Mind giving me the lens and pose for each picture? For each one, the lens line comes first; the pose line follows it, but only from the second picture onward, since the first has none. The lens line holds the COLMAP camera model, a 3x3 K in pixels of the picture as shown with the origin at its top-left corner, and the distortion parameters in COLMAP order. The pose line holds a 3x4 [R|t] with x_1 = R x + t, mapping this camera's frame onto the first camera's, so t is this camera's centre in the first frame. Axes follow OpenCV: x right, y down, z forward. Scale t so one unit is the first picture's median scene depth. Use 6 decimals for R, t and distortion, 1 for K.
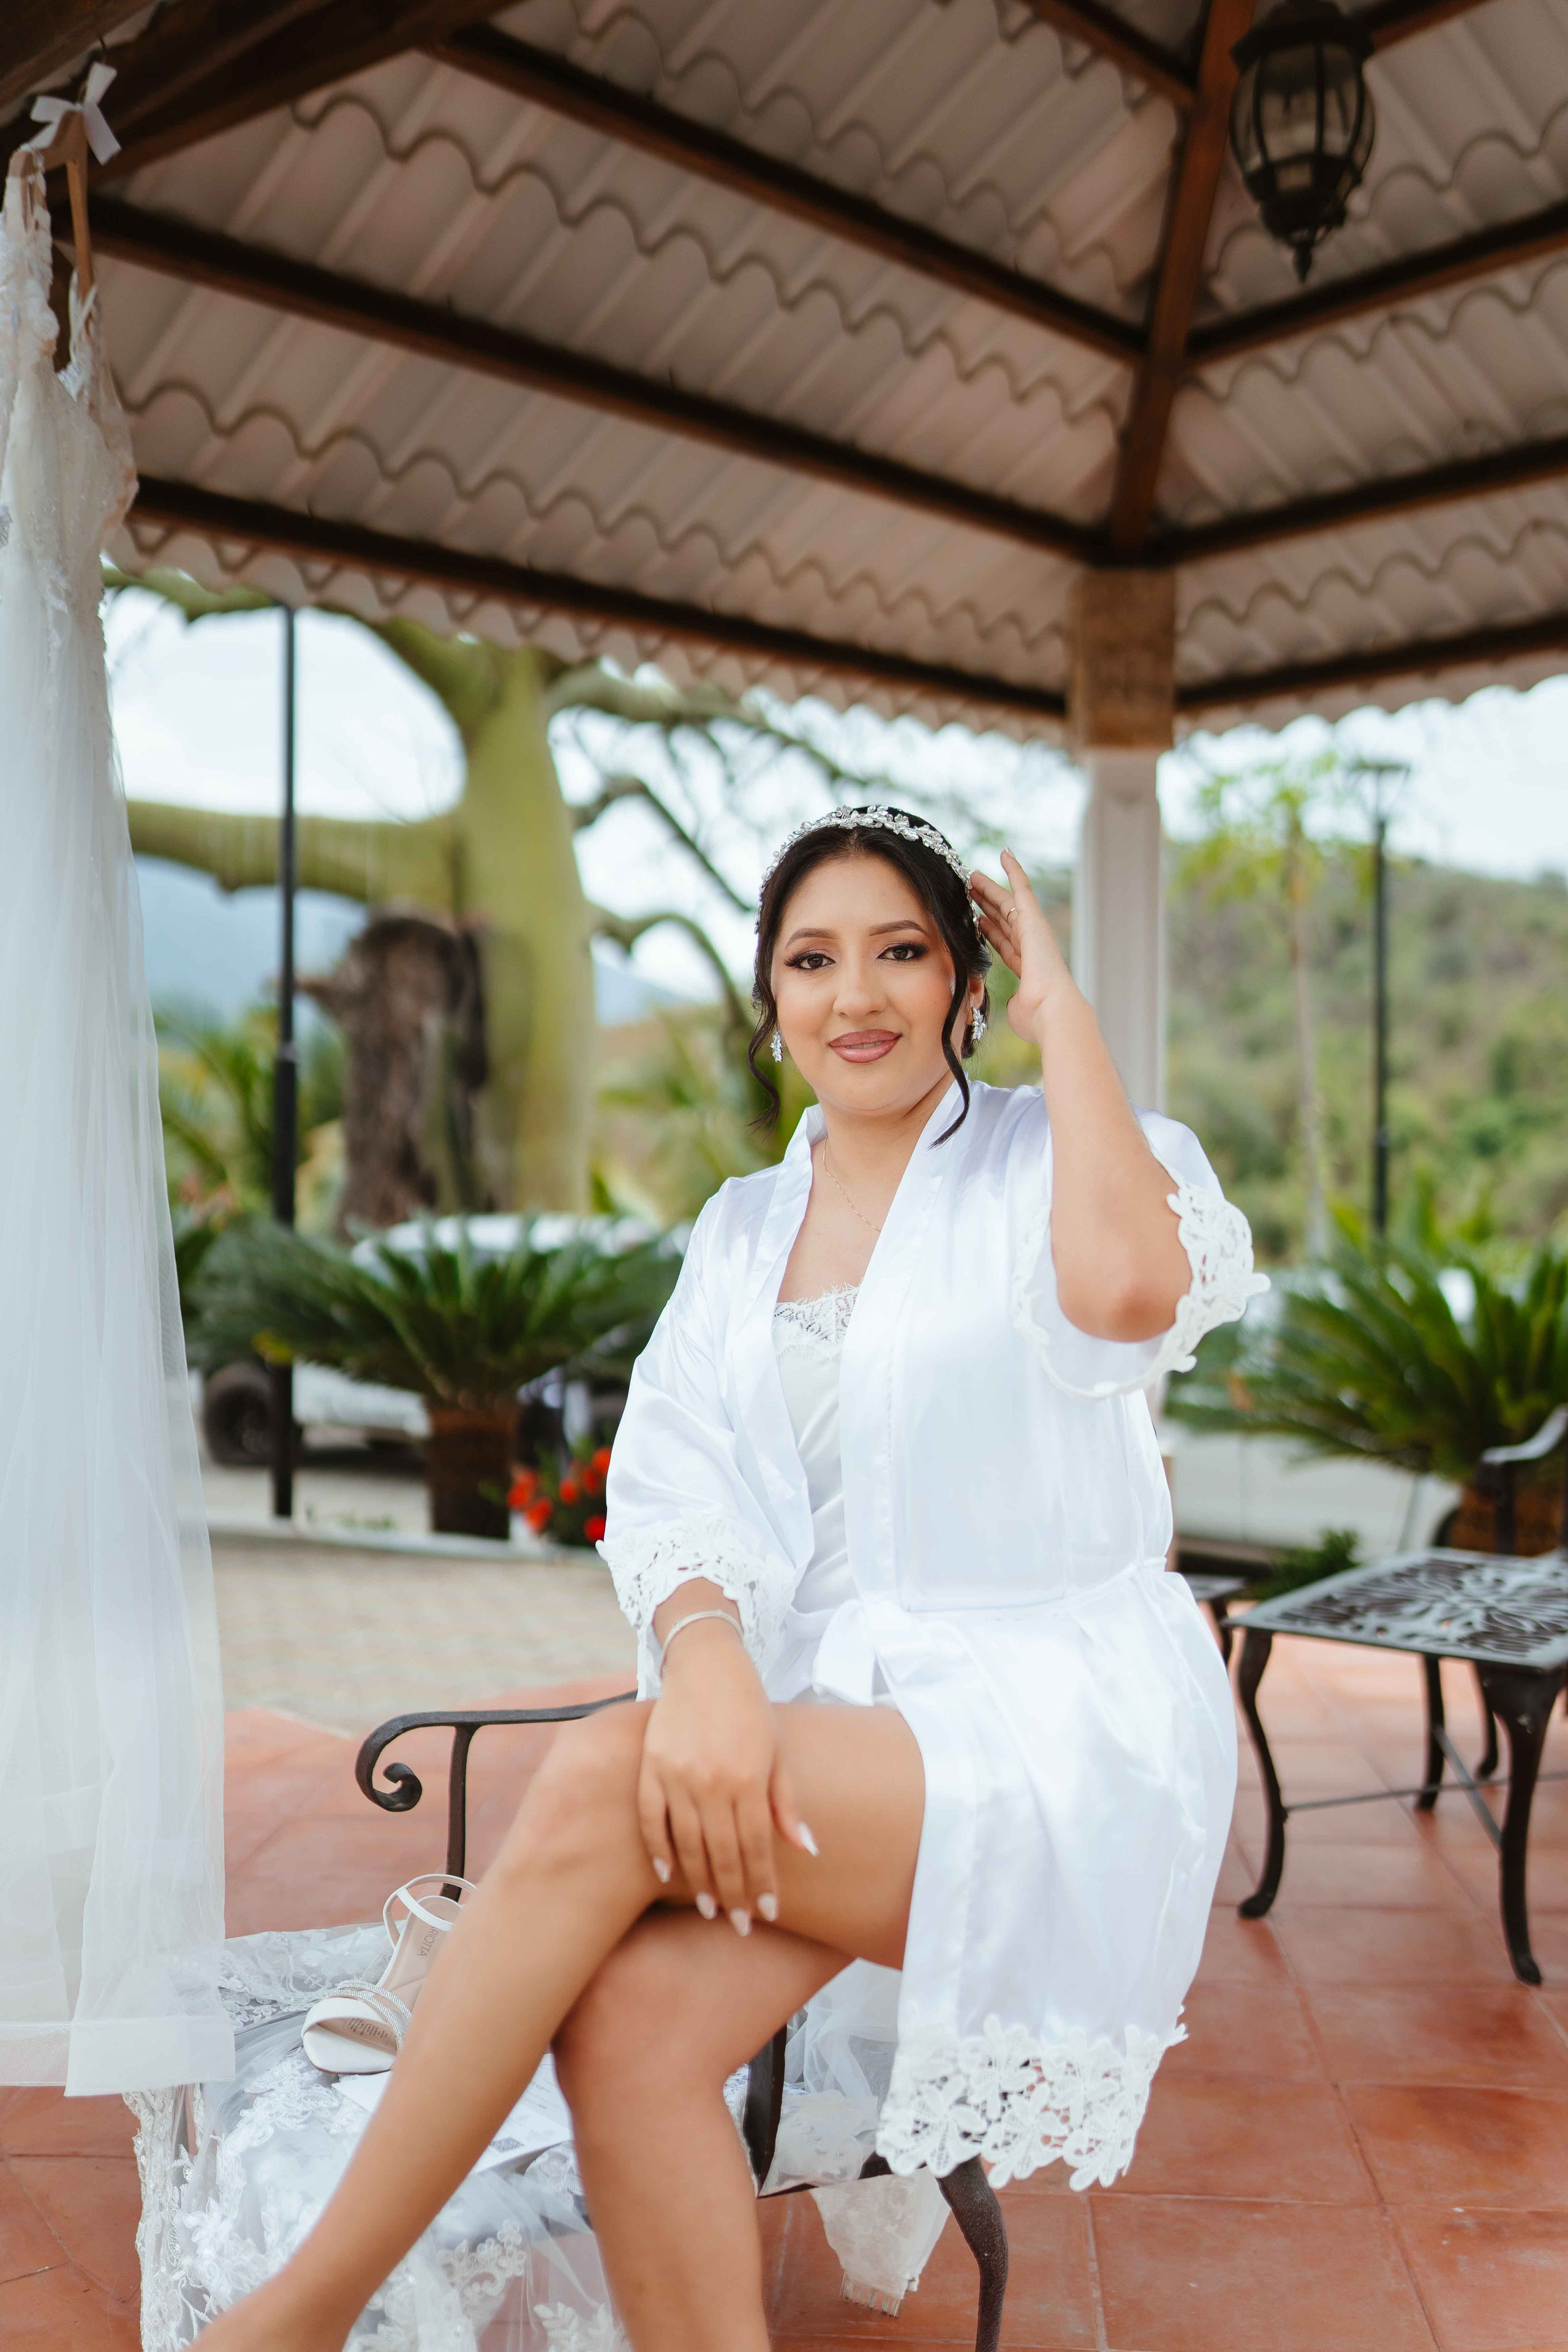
lens RADIAL K [[2264.5, 0, 784.0], [0, 2264.5, 1176.0], [0, 0, 1]] dist [-0.003837, 0.014783]
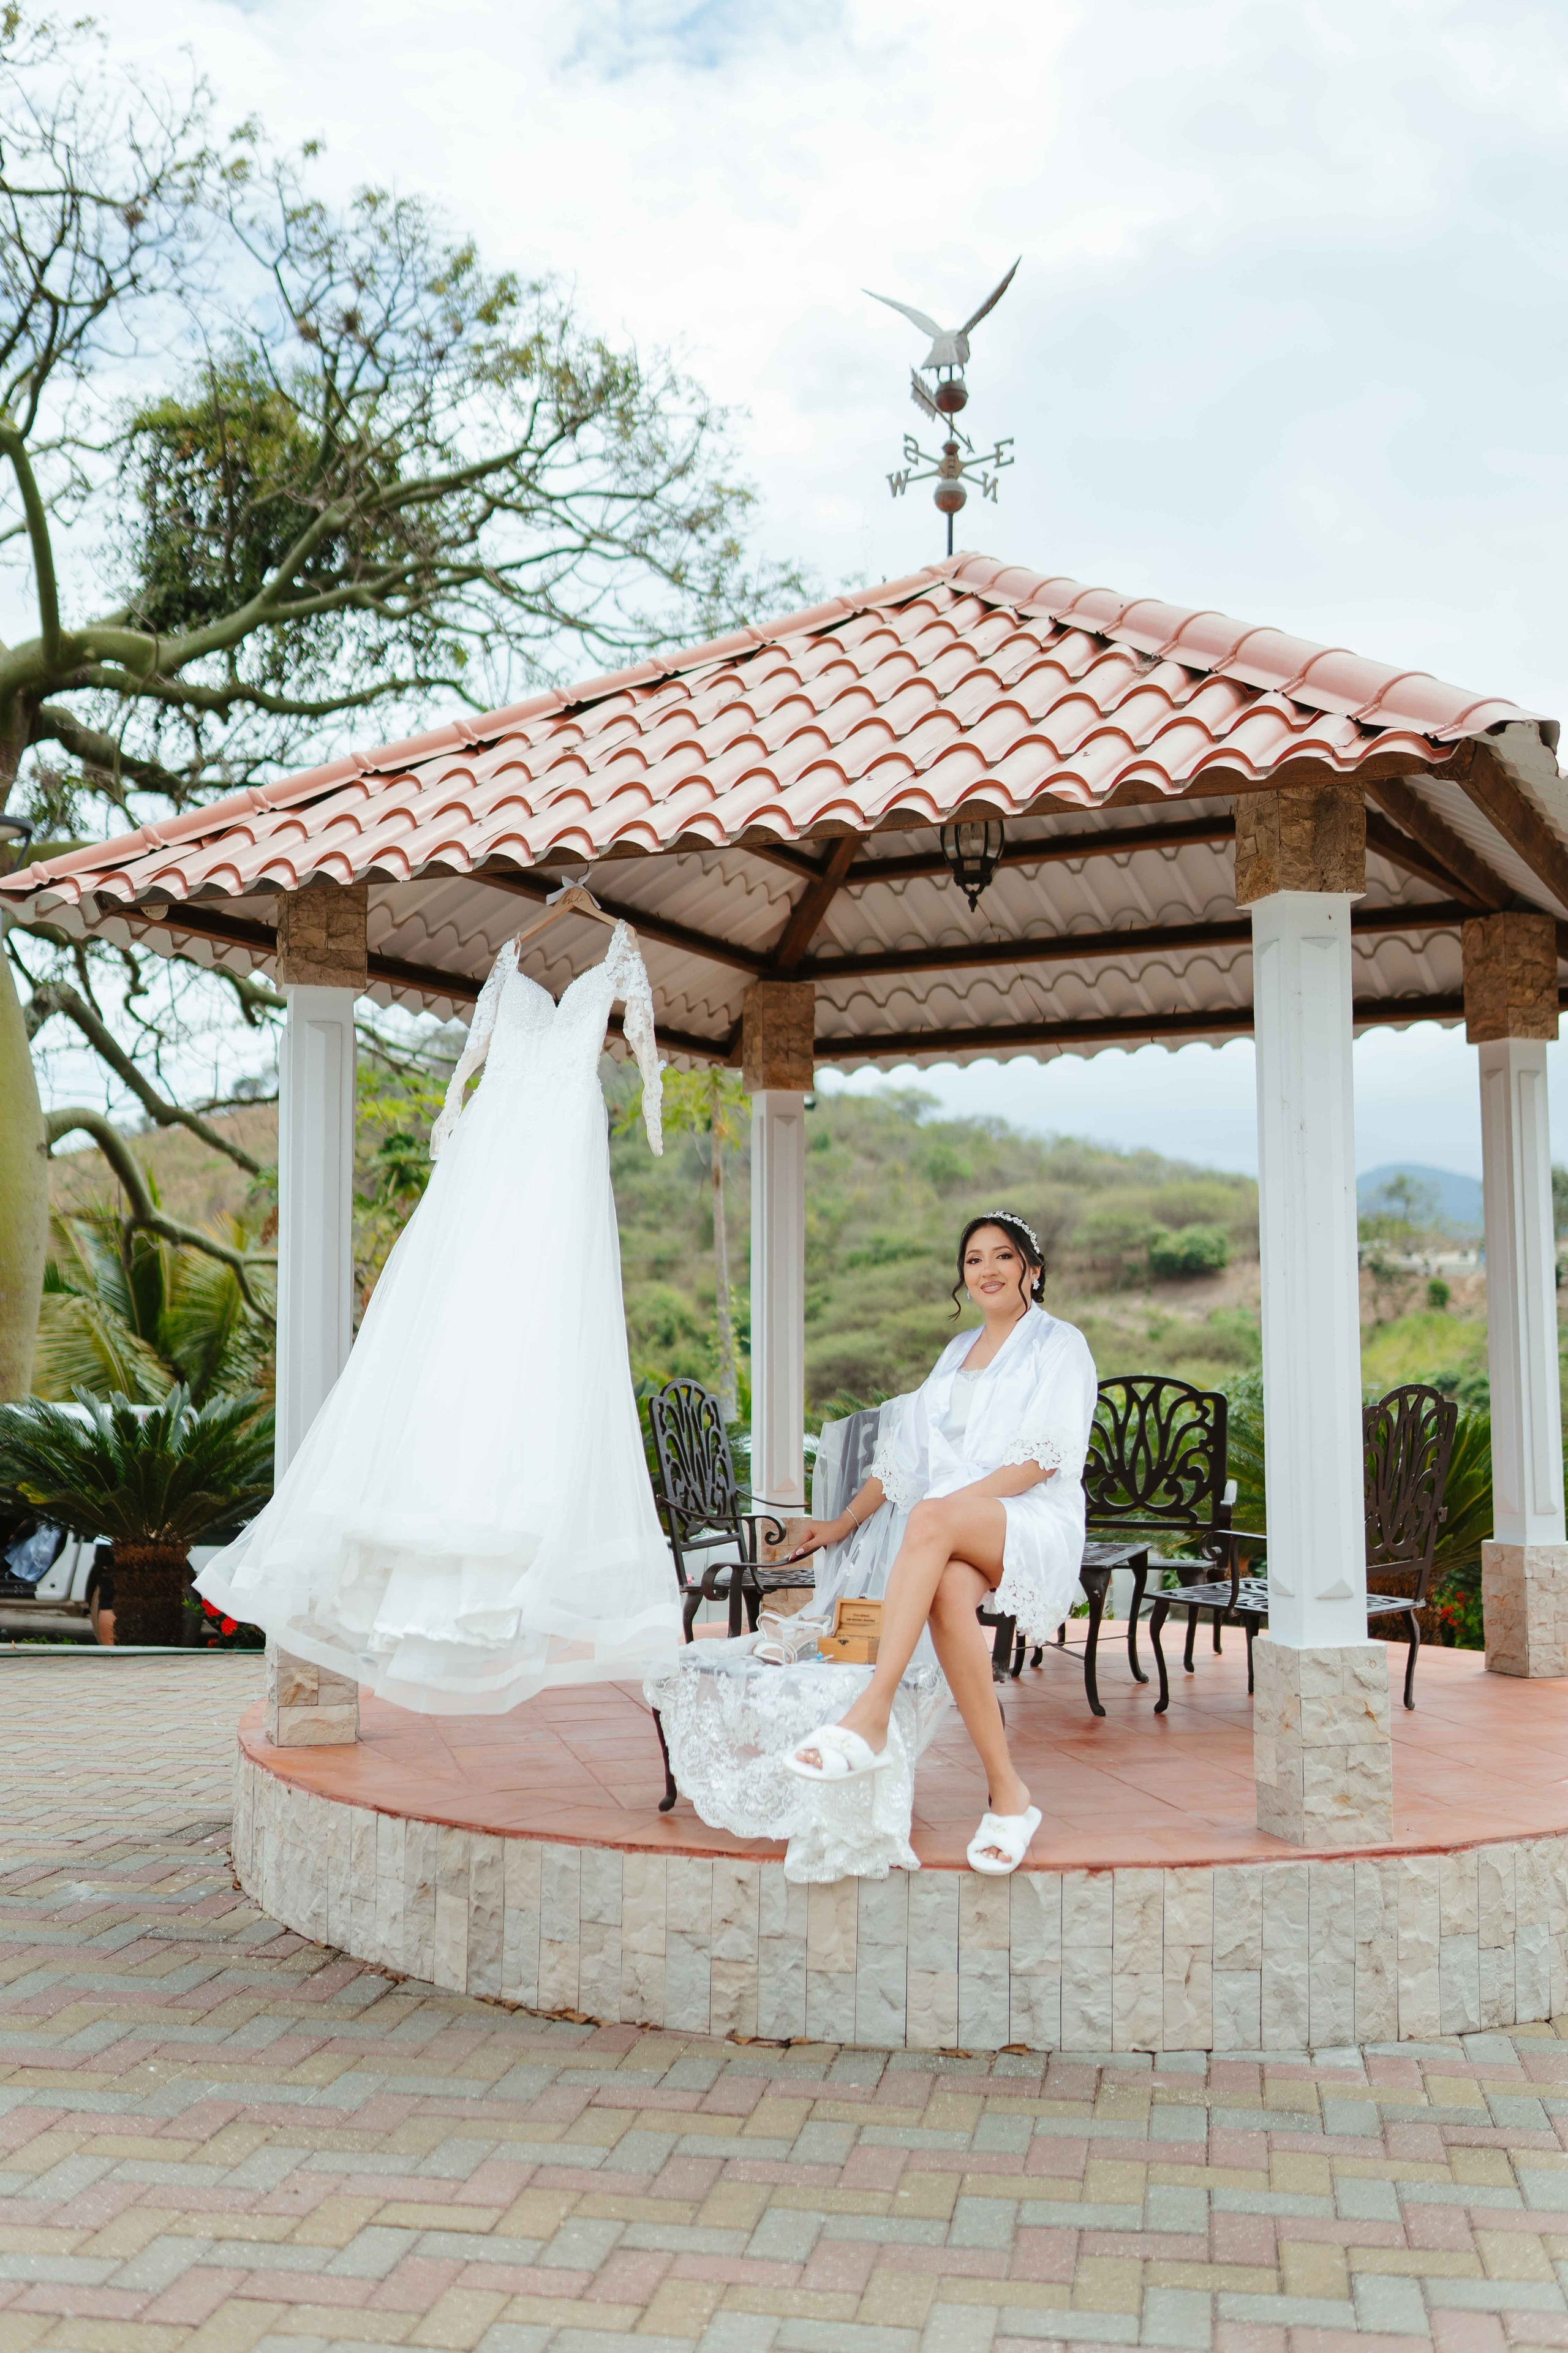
lens RADIAL K [[2342.8, 0, 785.1], [0, 2342.8, 1164.6], [0, 0, 1]] dist [-0.001427, 0.003517]
pose [[0.946314, 0.021708, 0.322518, -0.404040], [0.006197, 0.996341, -0.085244, 0.013634], [-0.323188, 0.082667, 0.942717, -0.617606]]
